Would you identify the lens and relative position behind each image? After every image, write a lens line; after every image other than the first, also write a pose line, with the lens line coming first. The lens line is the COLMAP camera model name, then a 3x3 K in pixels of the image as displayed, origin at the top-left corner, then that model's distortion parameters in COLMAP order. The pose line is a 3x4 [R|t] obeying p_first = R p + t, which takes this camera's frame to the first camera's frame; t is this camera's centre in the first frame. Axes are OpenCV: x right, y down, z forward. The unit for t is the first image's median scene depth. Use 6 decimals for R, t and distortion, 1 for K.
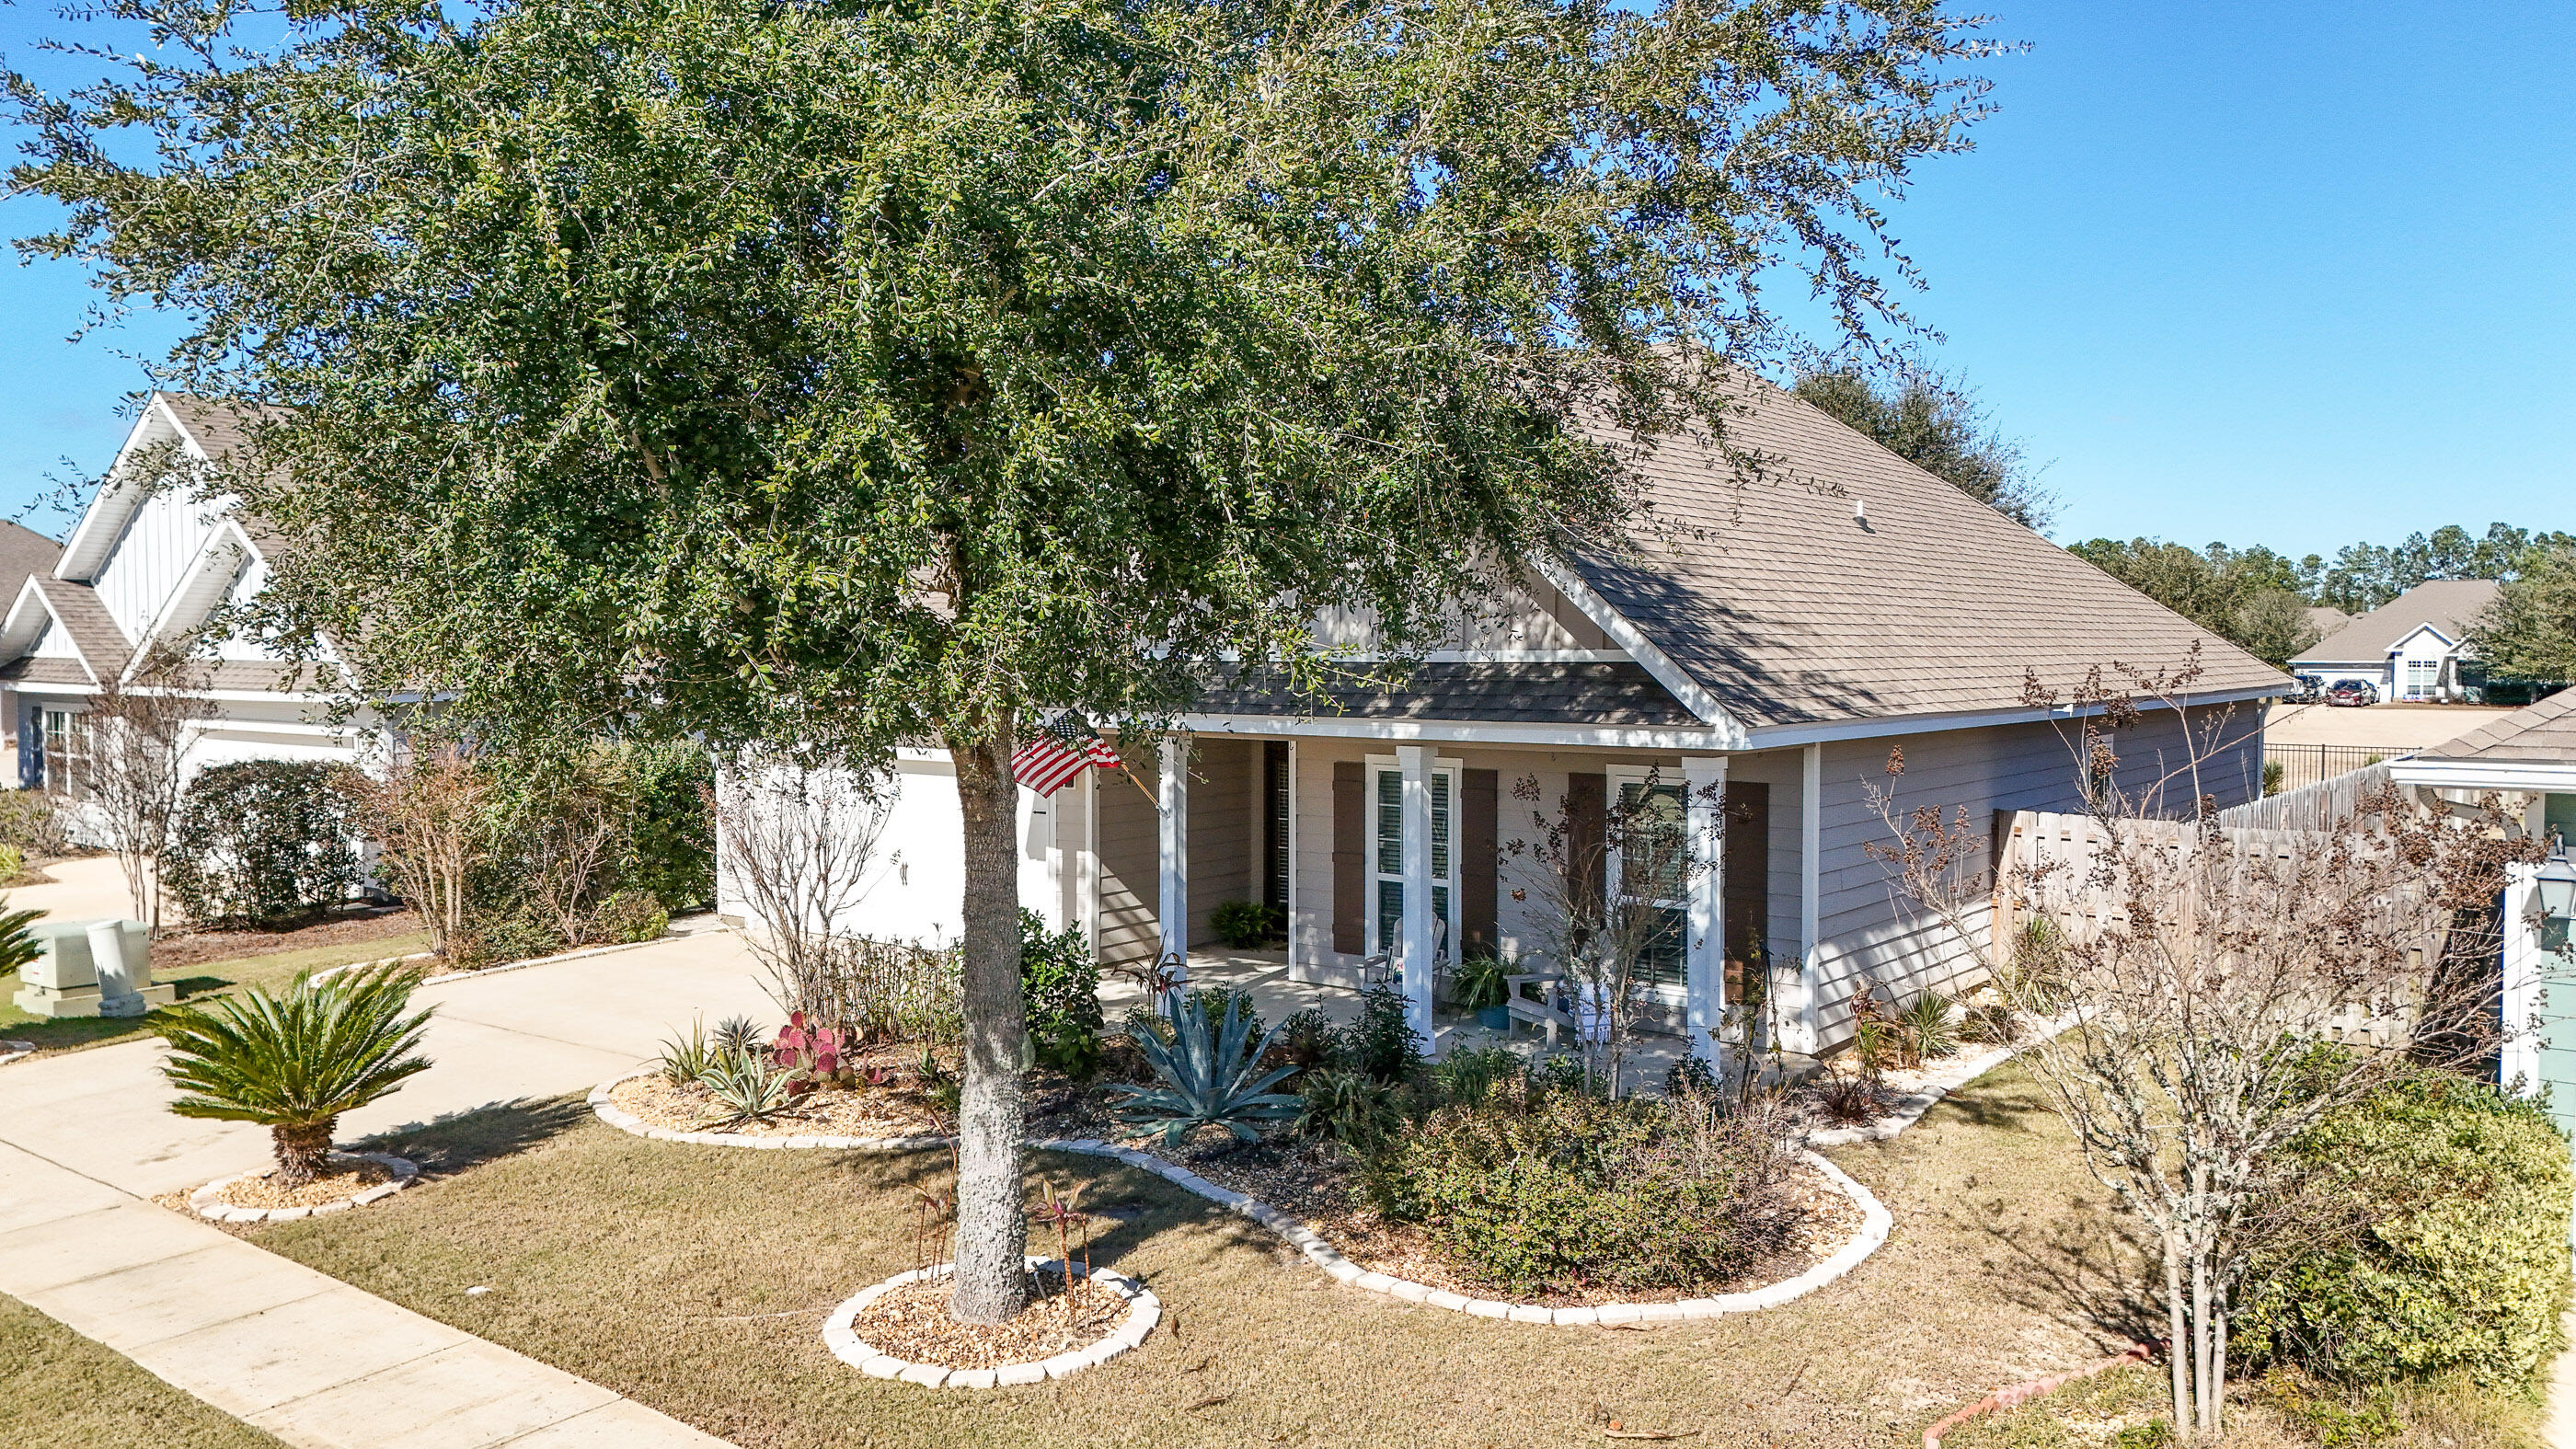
lens RADIAL K [[1916.6, 0, 1284.6], [0, 1916.6, 730.1], [0, 0, 1]] dist [0.101370, -0.083197]
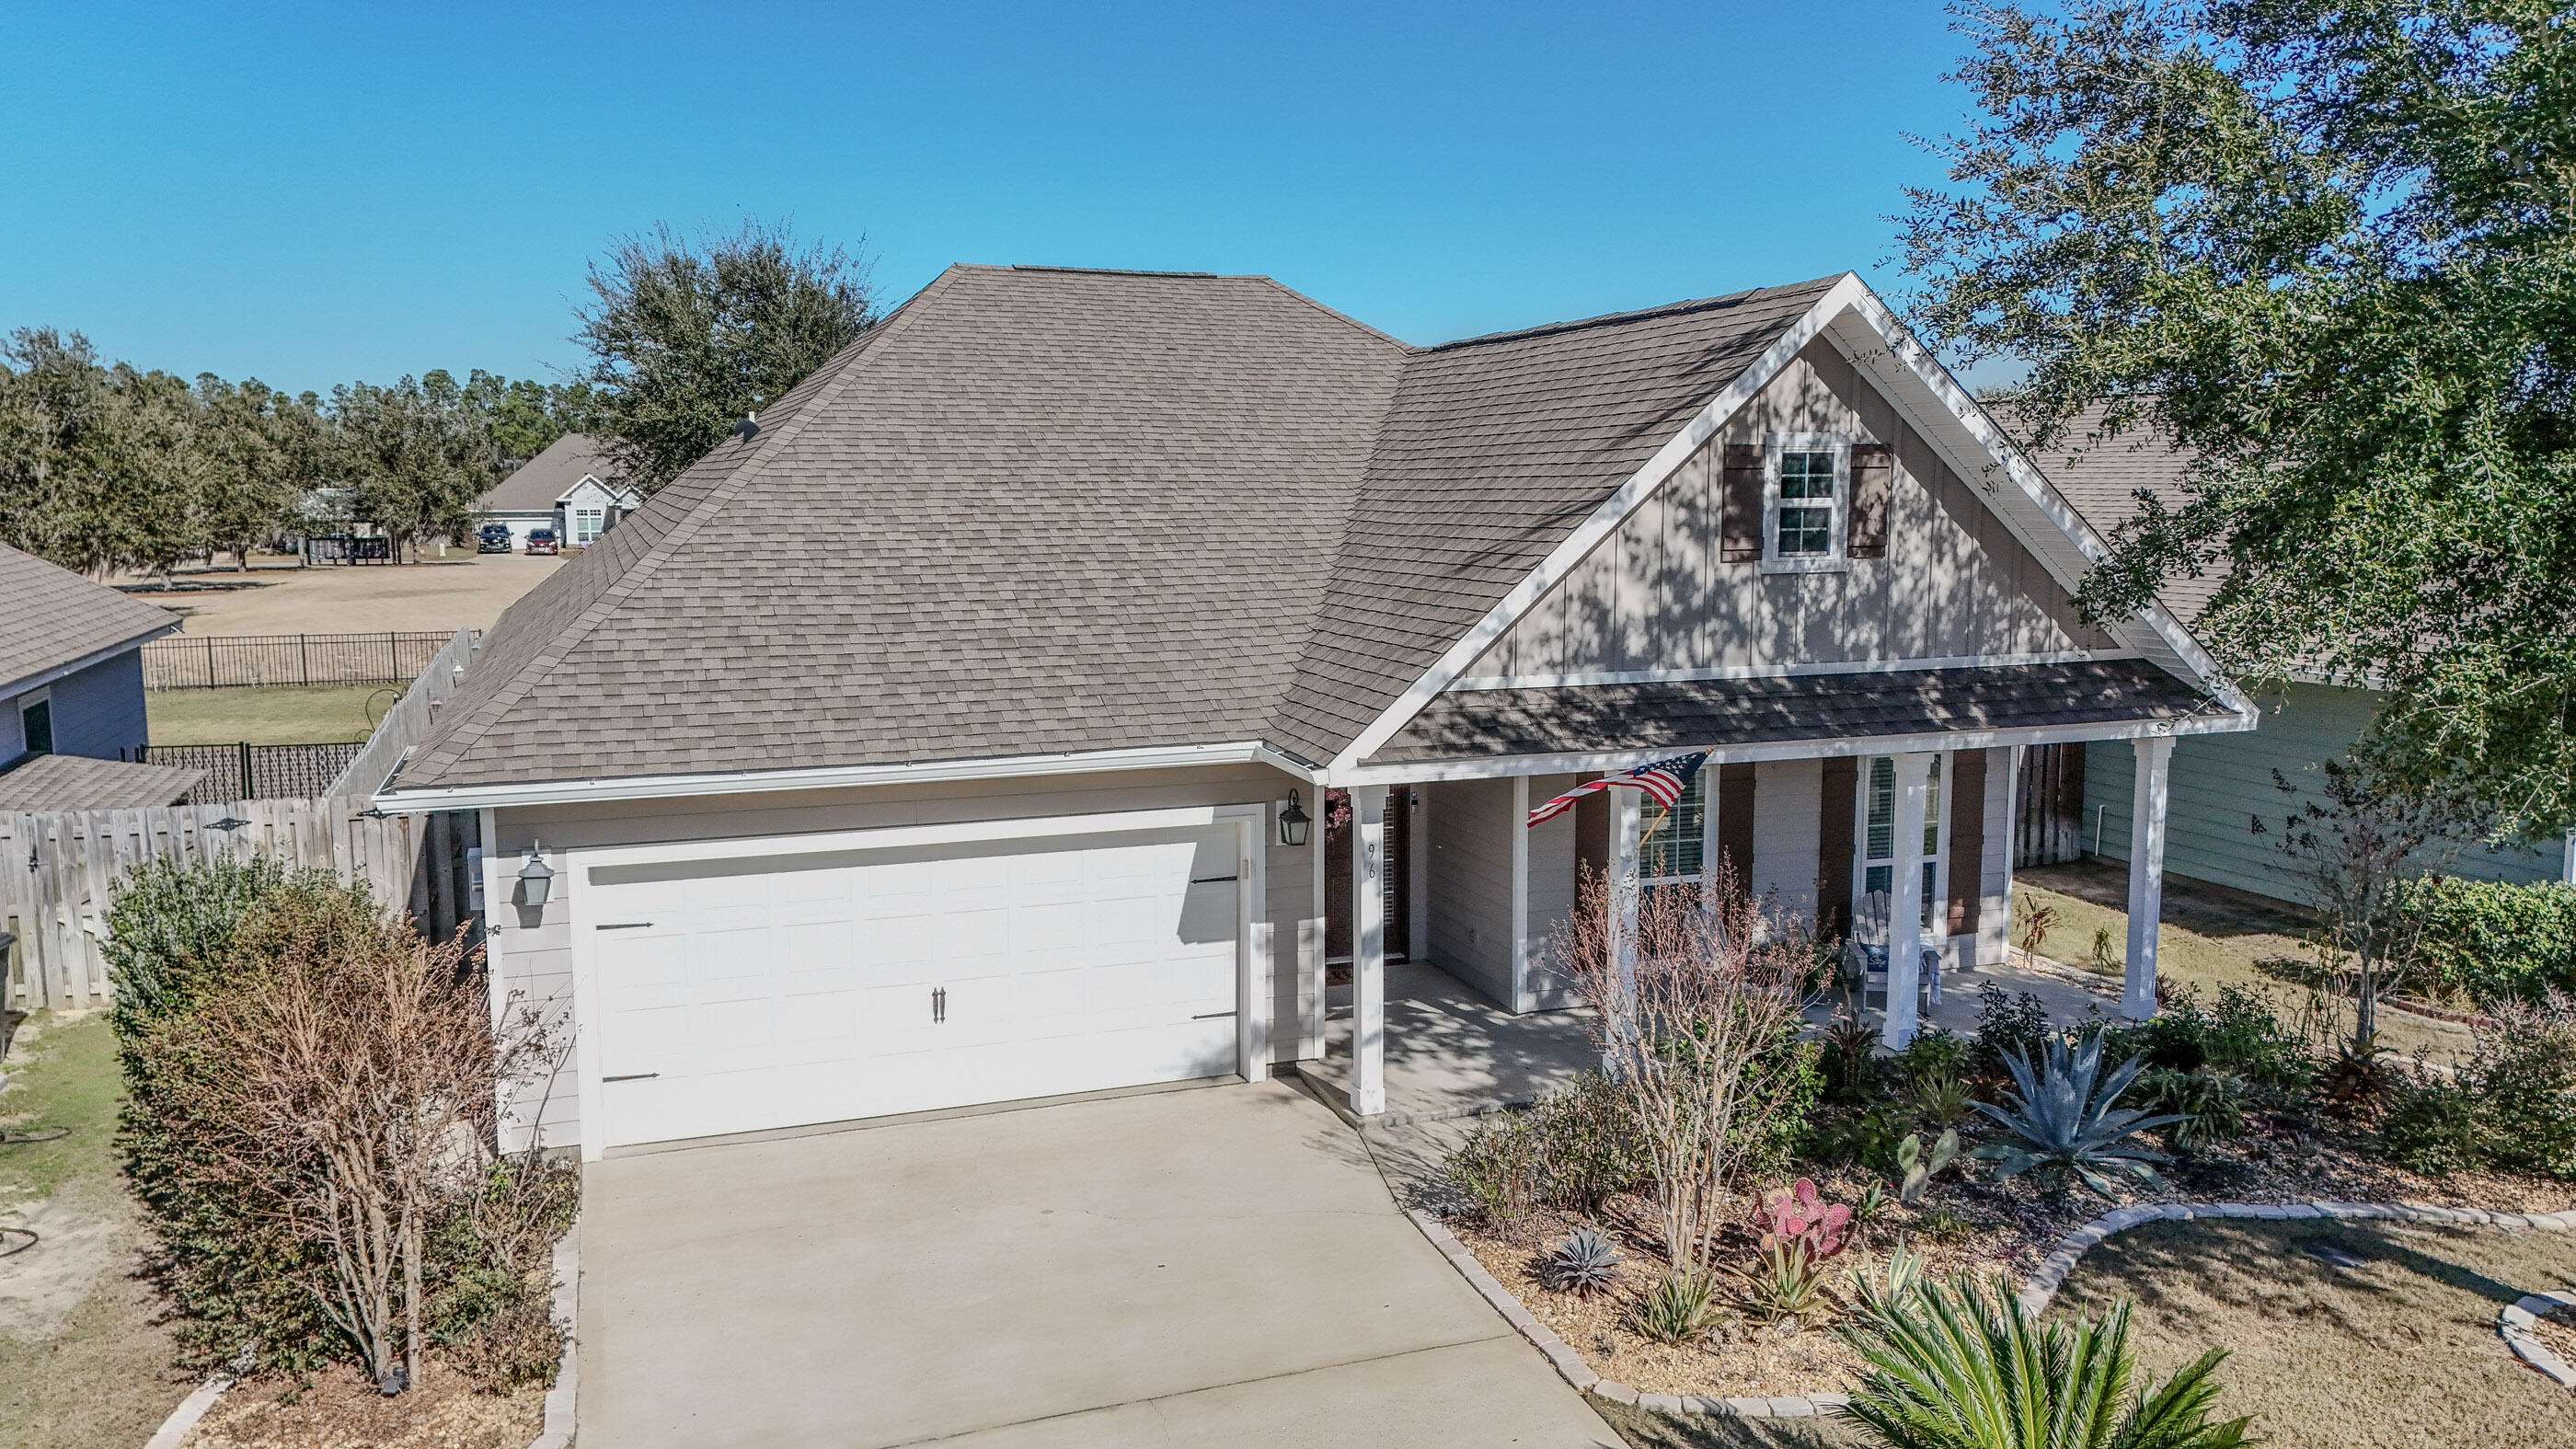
lens RADIAL K [[1916.6, 0, 1284.6], [0, 1916.6, 730.1], [0, 0, 1]] dist [0.101370, -0.083197]
pose [[0.523246, -0.115596, 0.844305, -0.970850], [0.039804, 0.992991, 0.111285, -0.129984], [-0.851252, -0.024623, 0.524180, 0.744702]]
